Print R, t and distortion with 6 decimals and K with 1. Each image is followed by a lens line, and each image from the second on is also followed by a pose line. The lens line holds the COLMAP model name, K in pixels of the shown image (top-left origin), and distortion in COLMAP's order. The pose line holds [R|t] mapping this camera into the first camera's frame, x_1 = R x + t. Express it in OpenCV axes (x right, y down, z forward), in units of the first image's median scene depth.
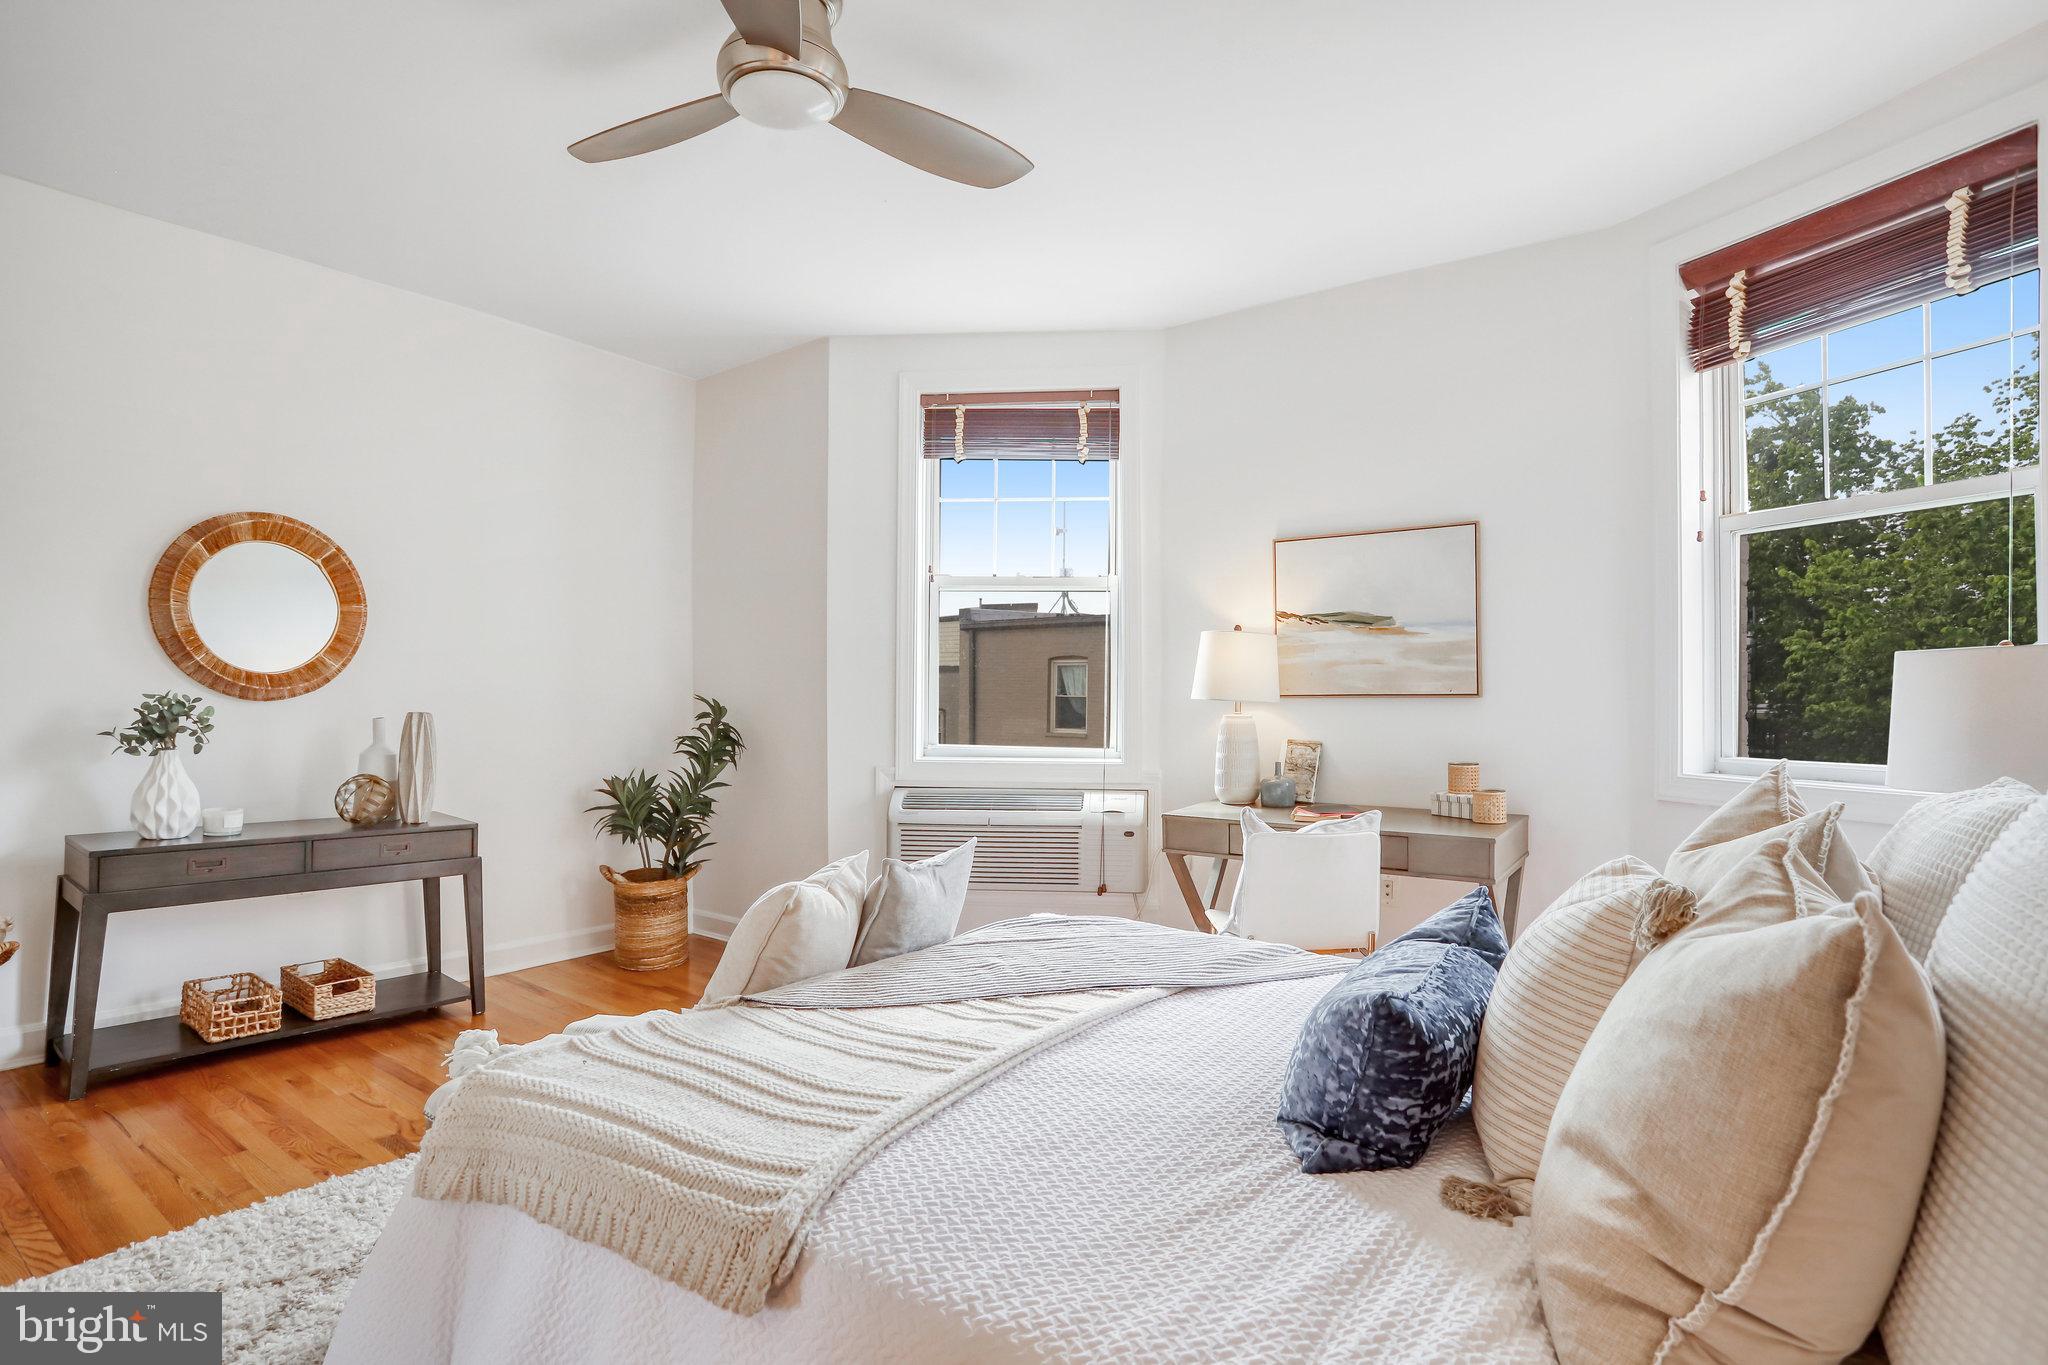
lens RADIAL K [[1032.8, 0, 1021.9], [0, 1032.8, 680.6], [0, 0, 1]] dist [-0.027526, 0.001753]
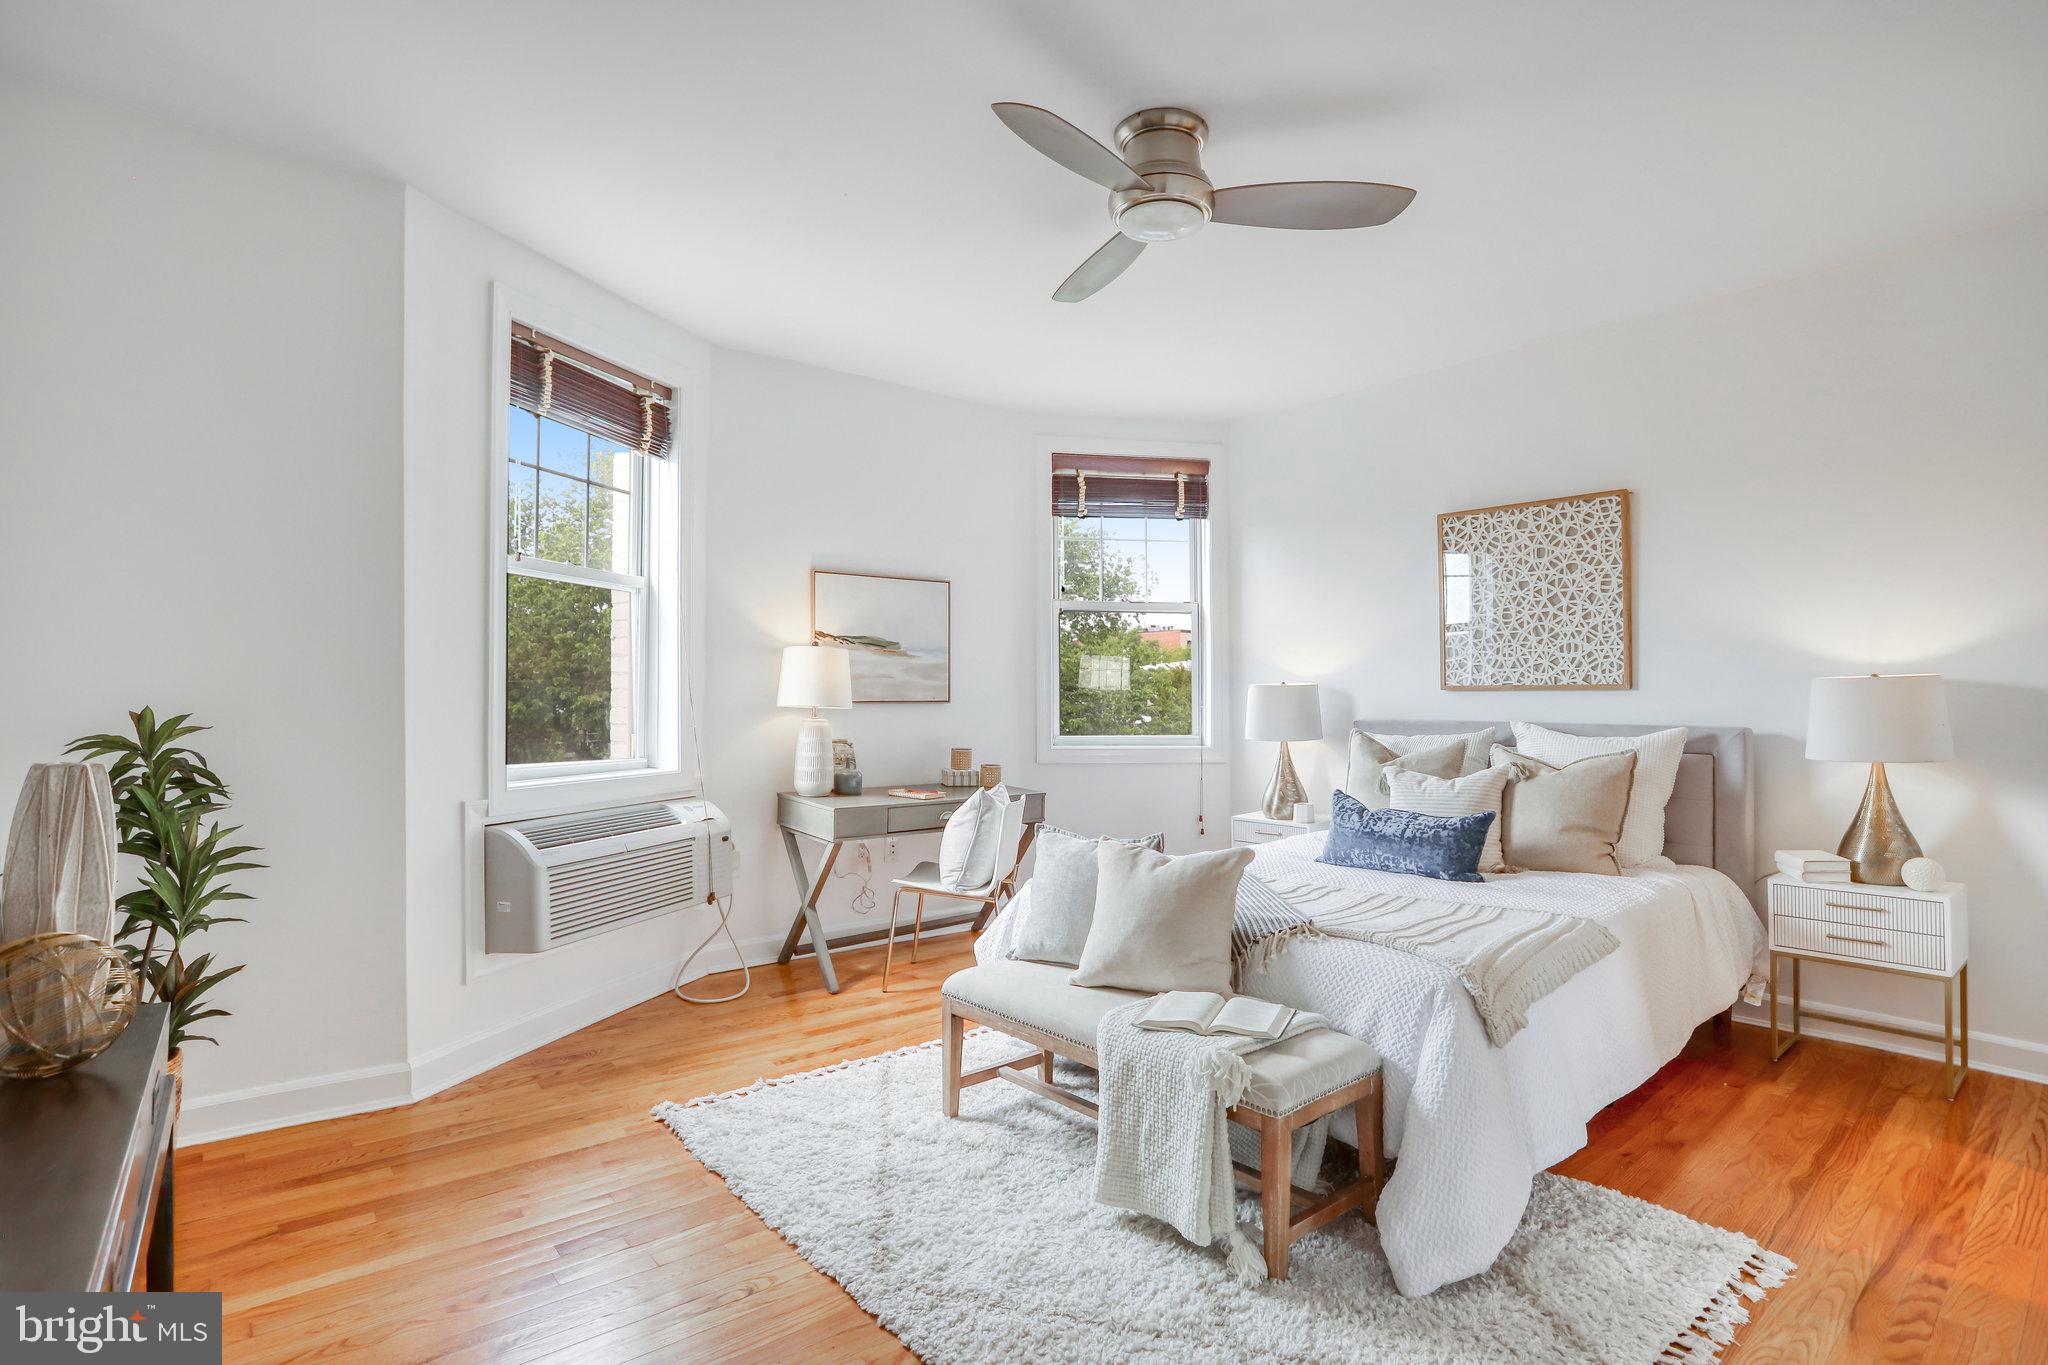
lens RADIAL K [[1032.8, 0, 1017.5], [0, 1032.8, 695.7], [0, 0, 1]] dist [-0.027526, 0.001753]
pose [[0.249735, 0.001755, 0.968313, -0.864019], [-0.011385, 0.999935, 0.001124, 0.003152], [-0.968247, -0.011305, 0.249739, 0.496402]]
